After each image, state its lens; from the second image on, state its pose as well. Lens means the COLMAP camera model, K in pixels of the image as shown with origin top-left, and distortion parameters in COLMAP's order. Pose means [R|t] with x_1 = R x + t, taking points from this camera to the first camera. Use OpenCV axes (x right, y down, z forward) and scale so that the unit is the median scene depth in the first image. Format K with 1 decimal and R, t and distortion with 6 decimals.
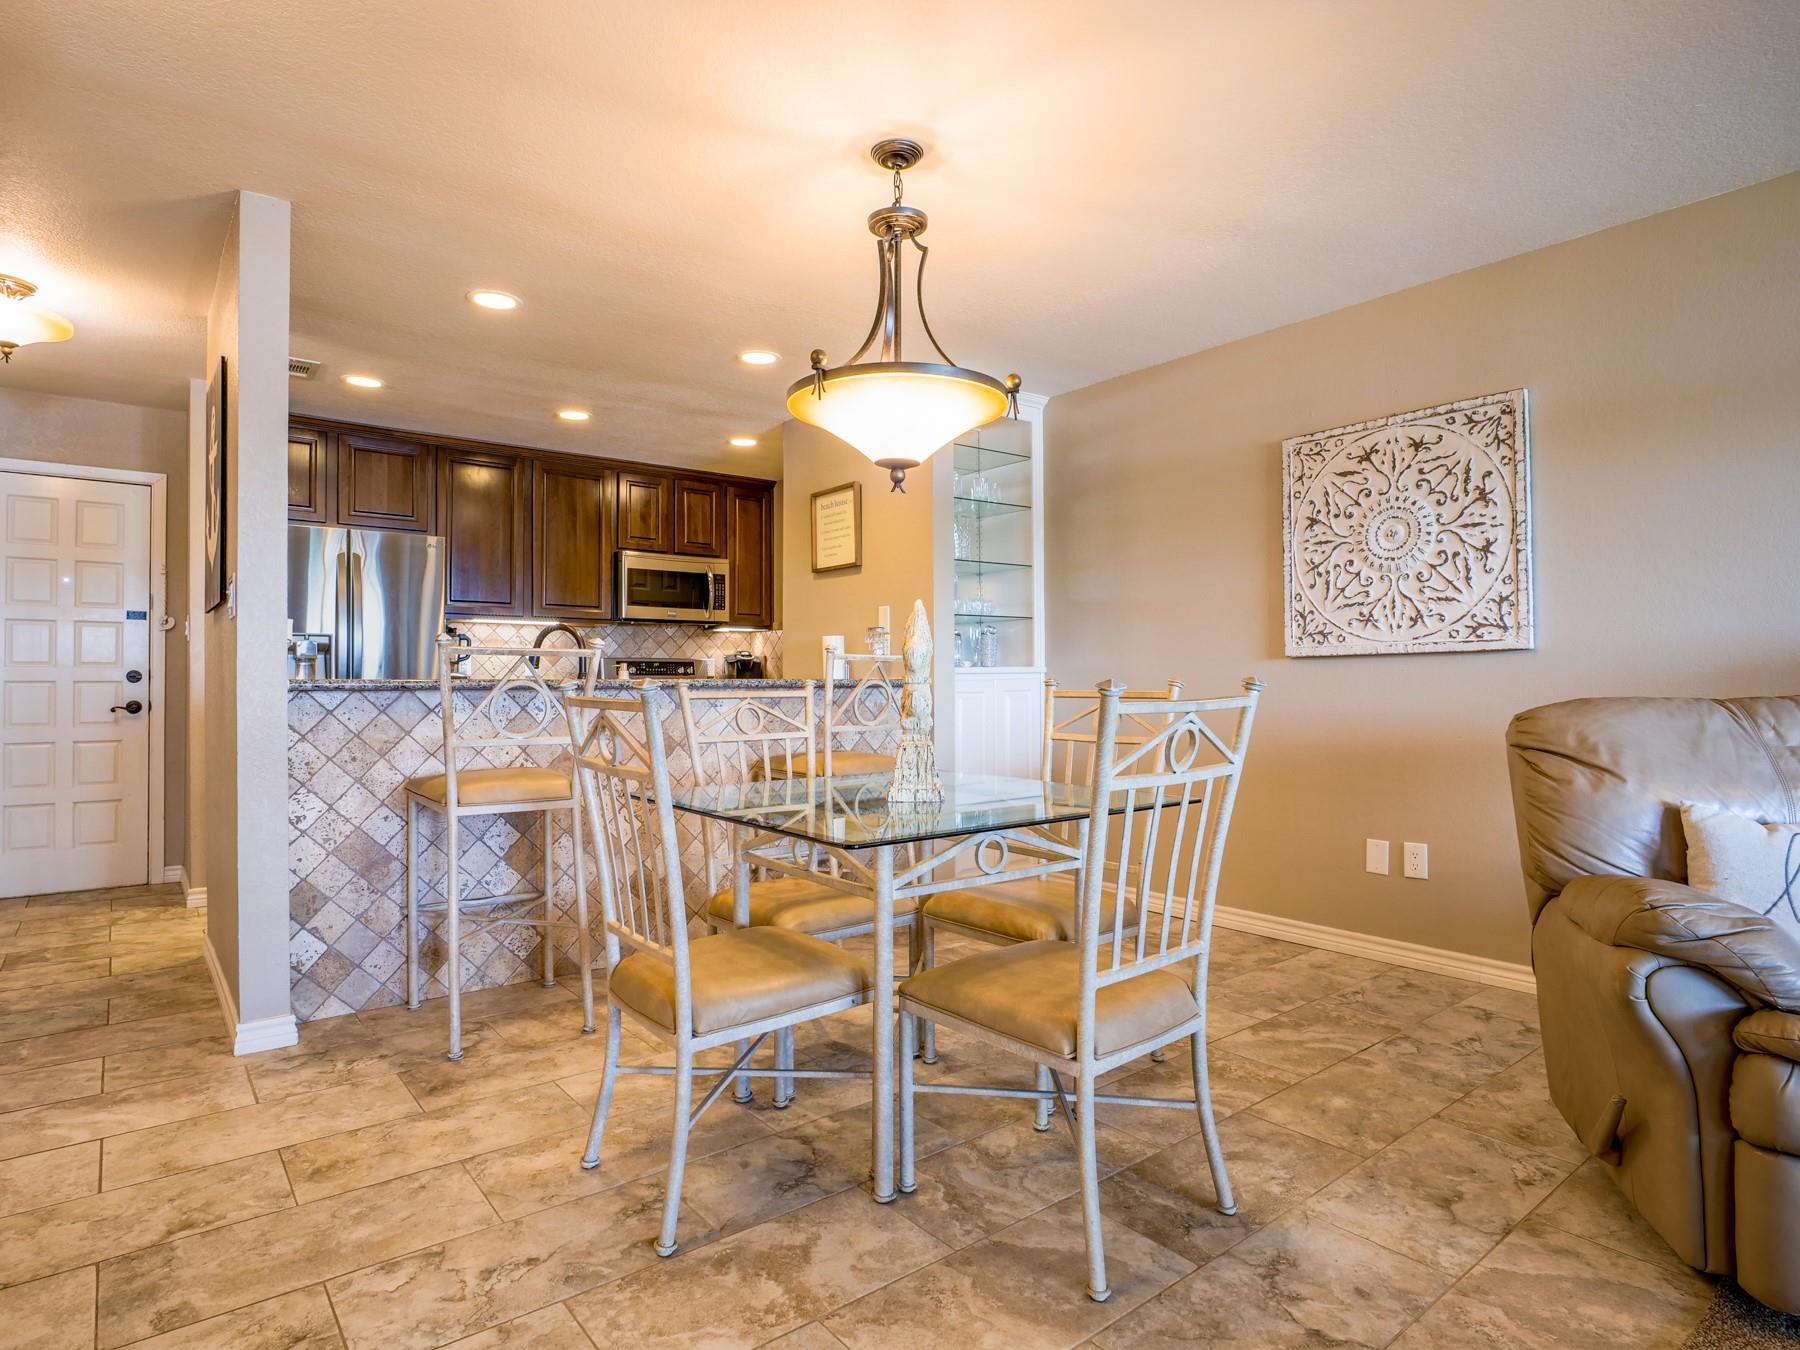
lens RADIAL K [[985.1, 0, 898.7], [0, 985.1, 673.1], [0, 0, 1]] dist [-0.019219, 0.006914]
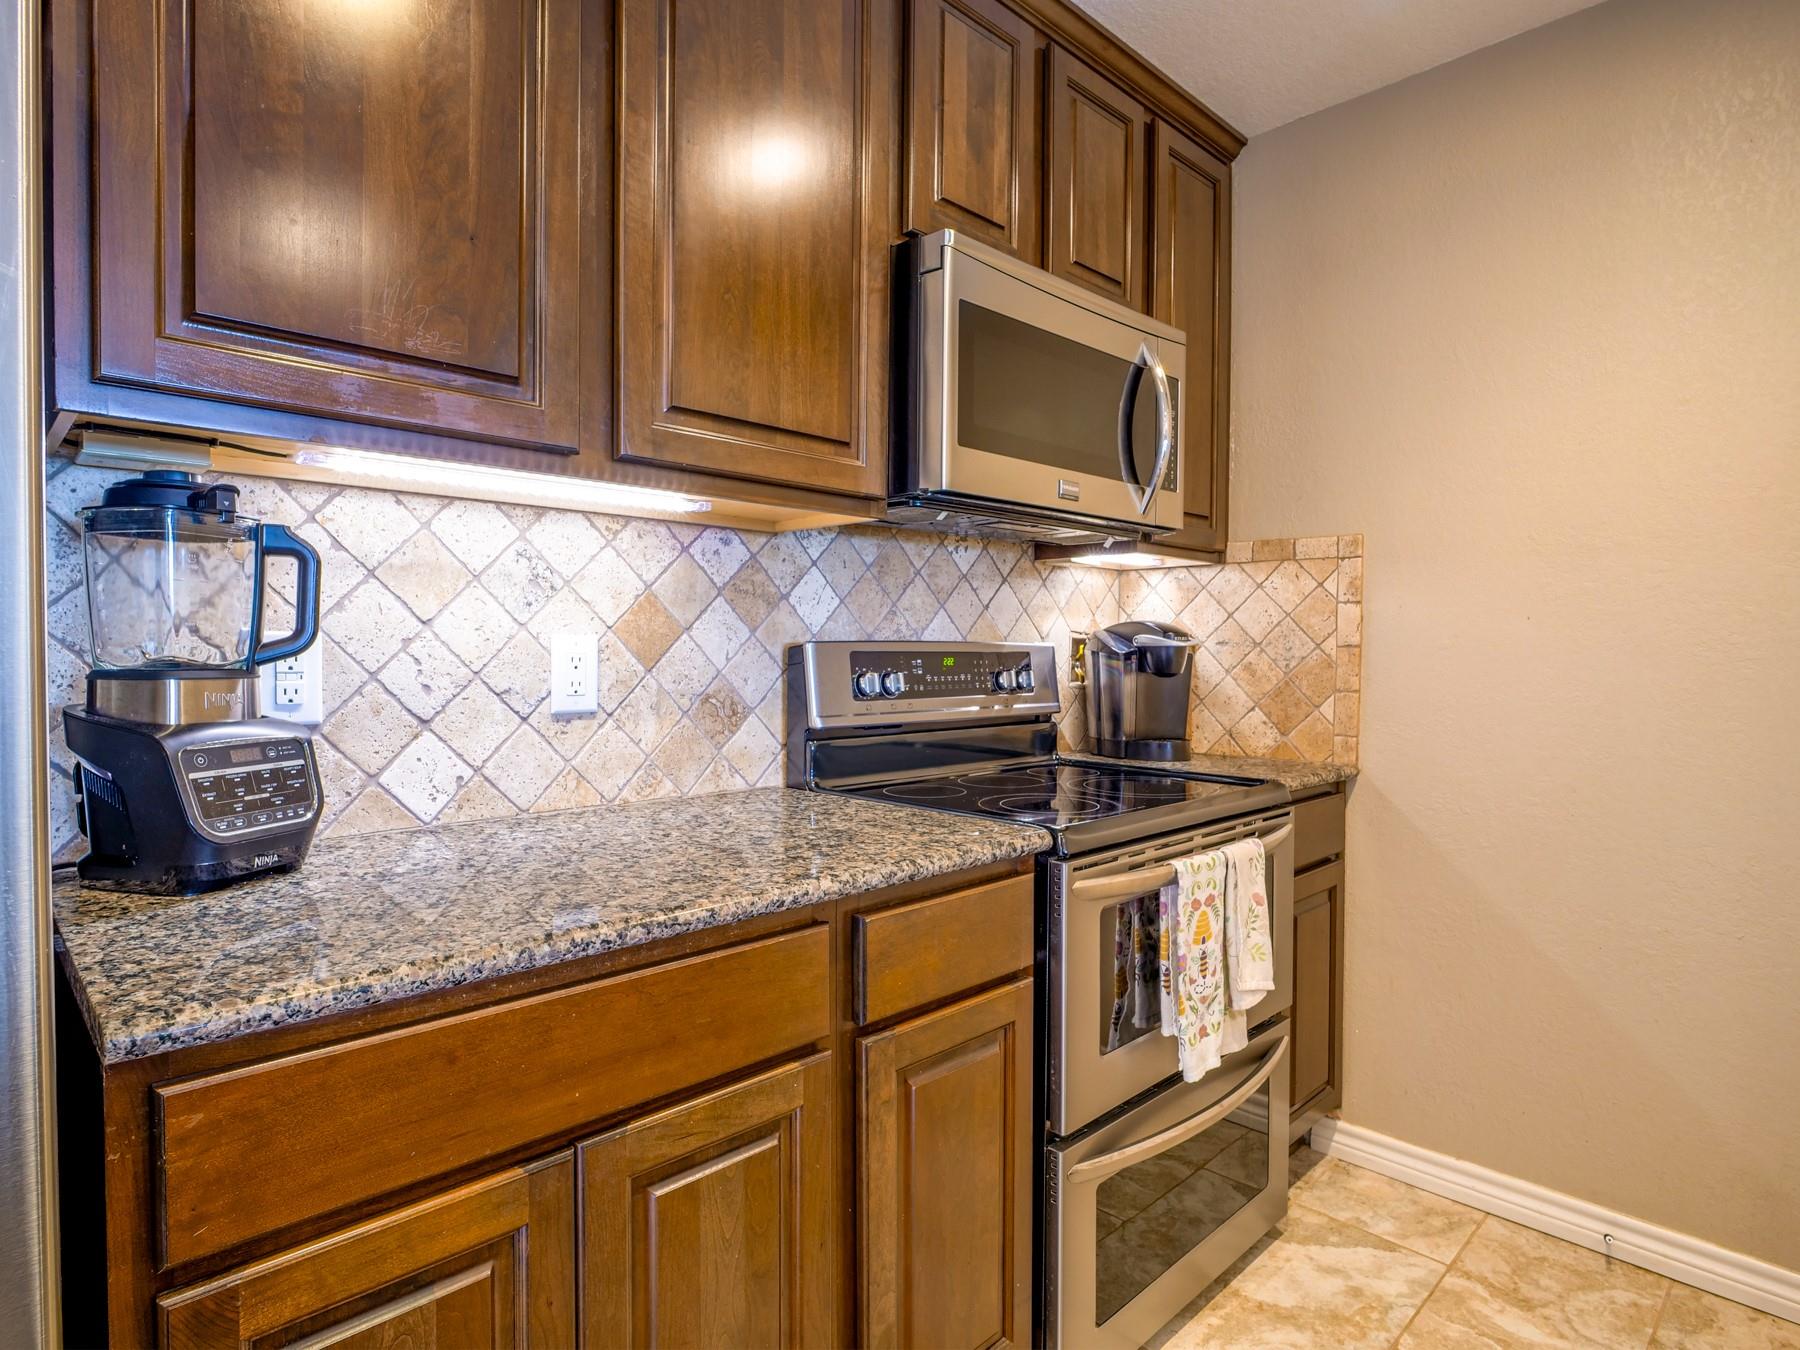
lens RADIAL K [[985.1, 0, 898.7], [0, 985.1, 673.1], [0, 0, 1]] dist [-0.019219, 0.006914]
pose [[0.994115, 0.005525, 0.108193, -0.527268], [-0.009254, 0.999379, 0.033999, -0.028329], [-0.107938, -0.034801, 0.993548, 1.224994]]
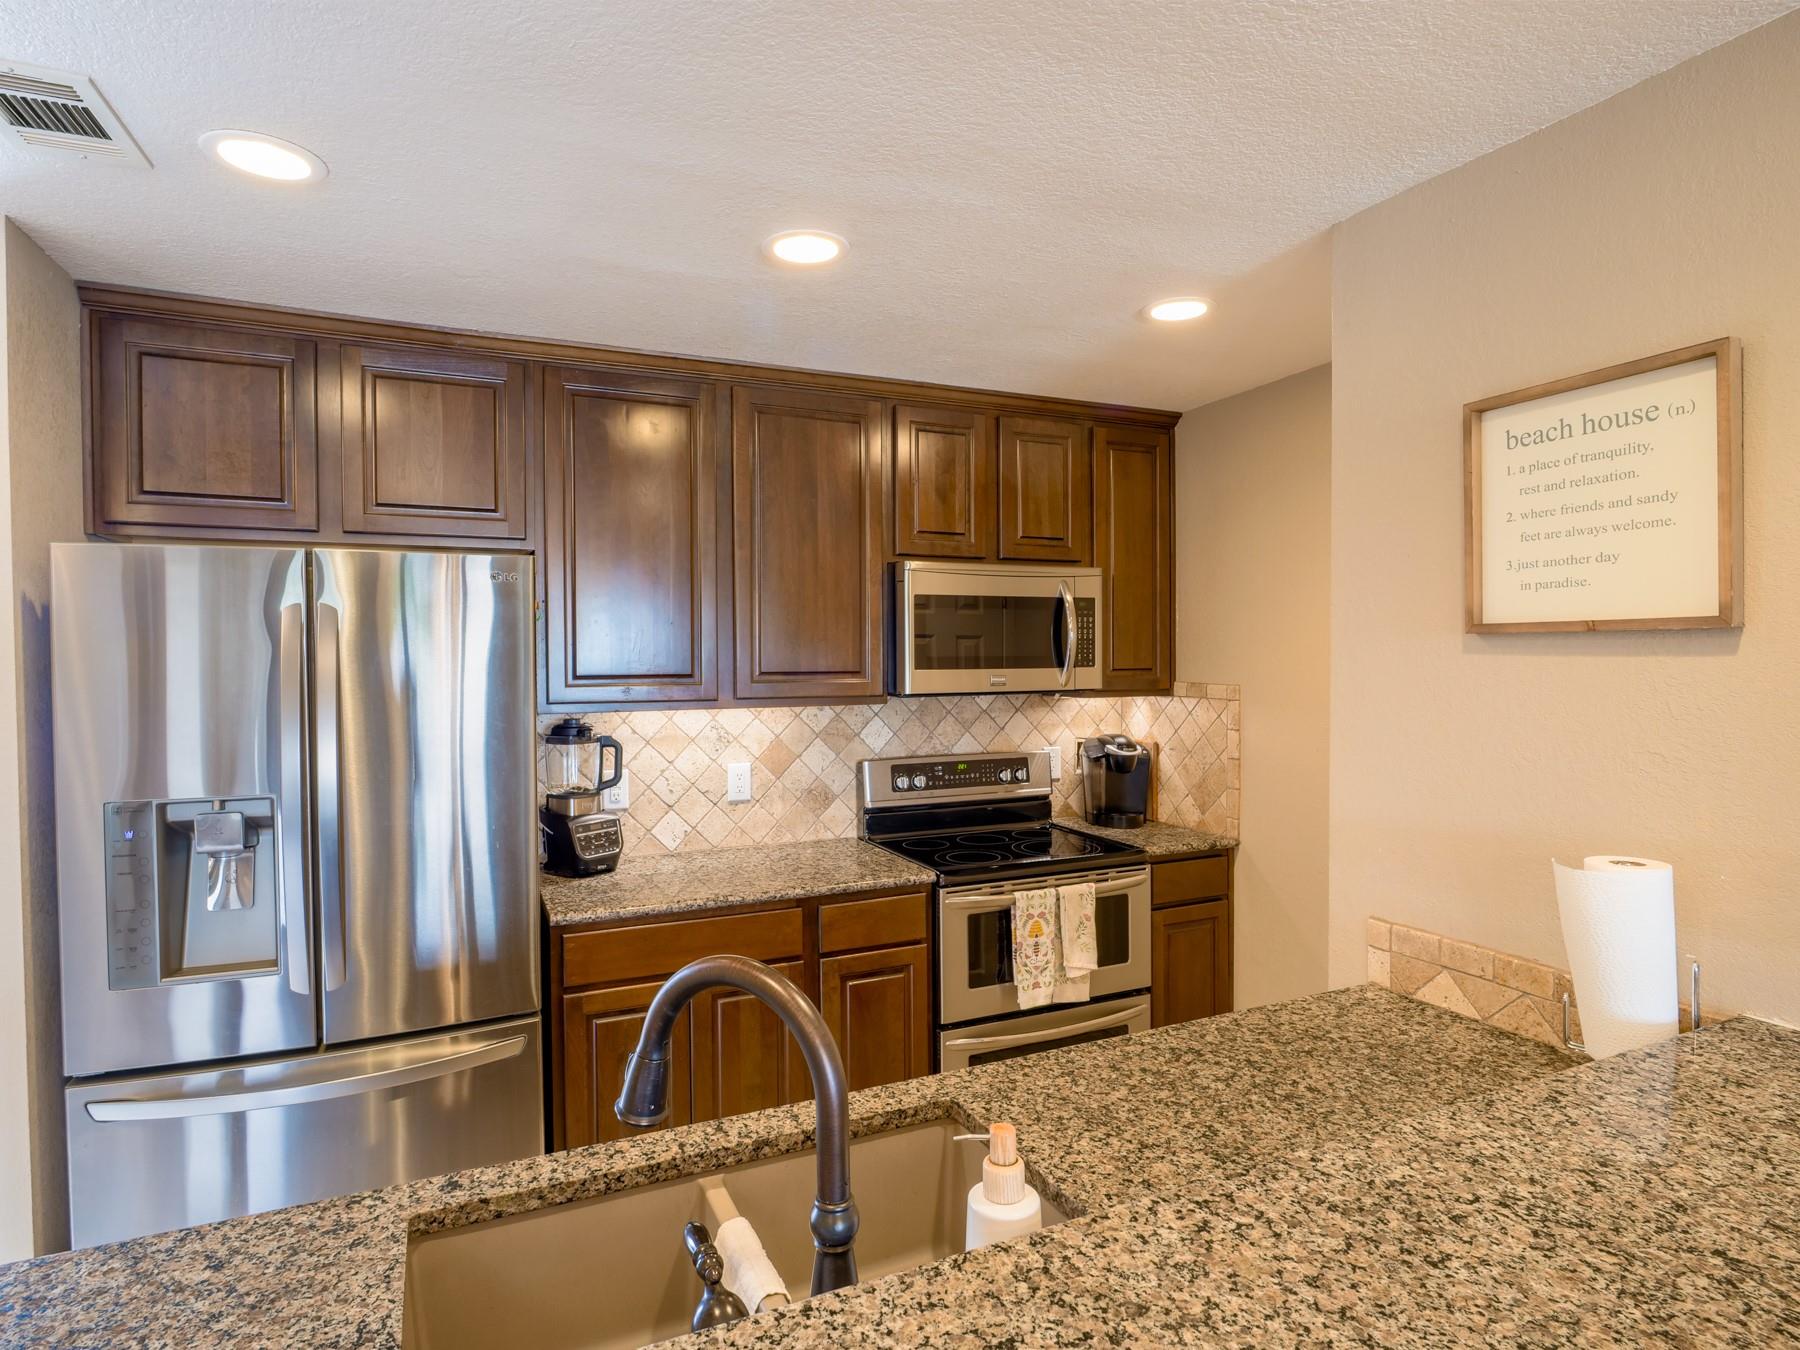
lens RADIAL K [[985.1, 0, 898.7], [0, 985.1, 673.1], [0, 0, 1]] dist [-0.019219, 0.006914]
pose [[0.971205, 0.000844, -0.238244, -0.270499], [0.006471, 0.999531, 0.029920, -0.135683], [0.238158, -0.030601, 0.970744, 0.840042]]
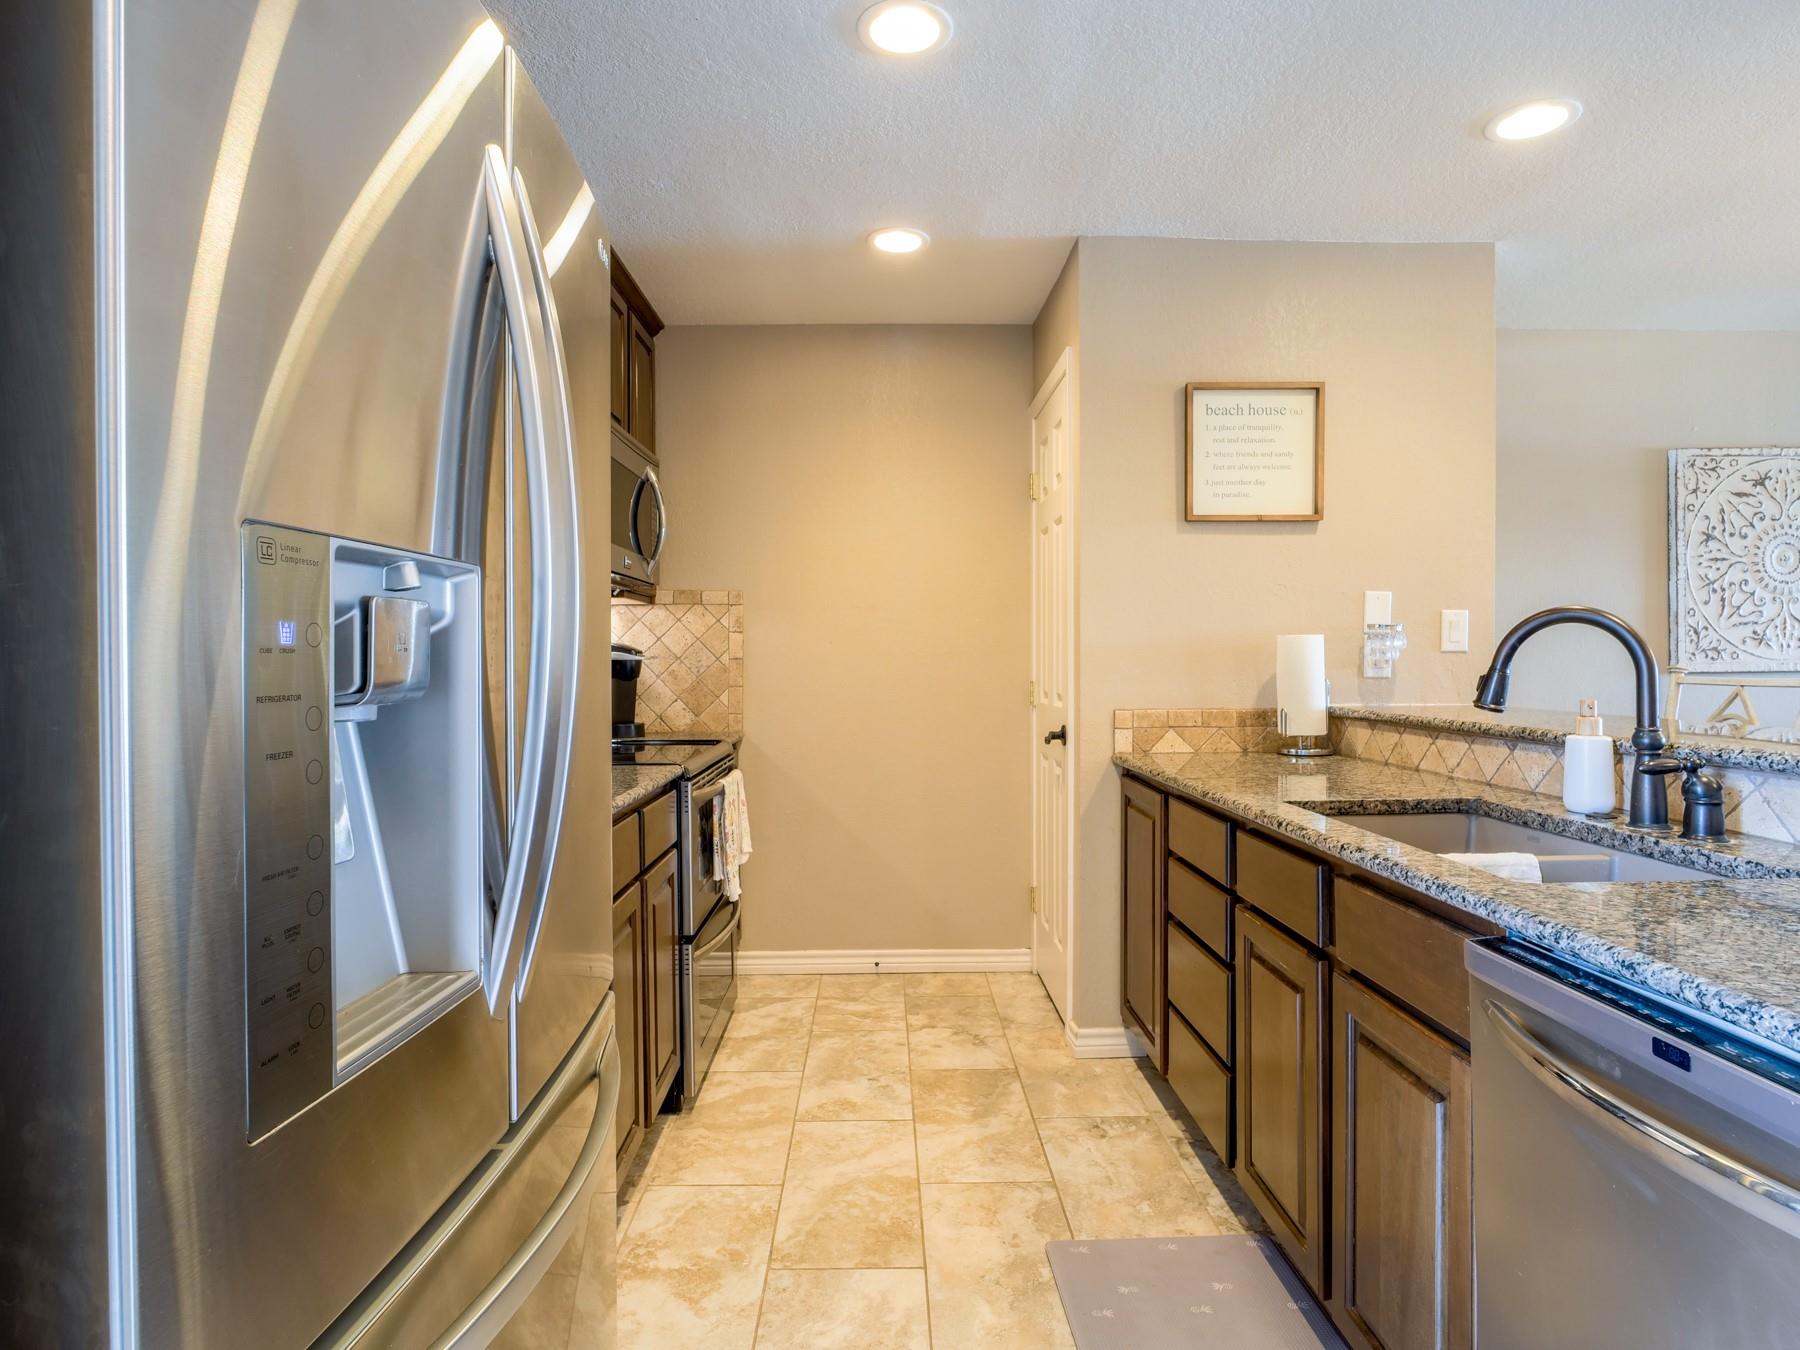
lens RADIAL K [[985.1, 0, 898.7], [0, 985.1, 673.1], [0, 0, 1]] dist [-0.019219, 0.006914]
pose [[0.607212, -0.012700, 0.794438, -0.875479], [-0.004313, 0.999805, 0.019280, -0.032412], [-0.794528, -0.015133, 0.607039, 1.063647]]
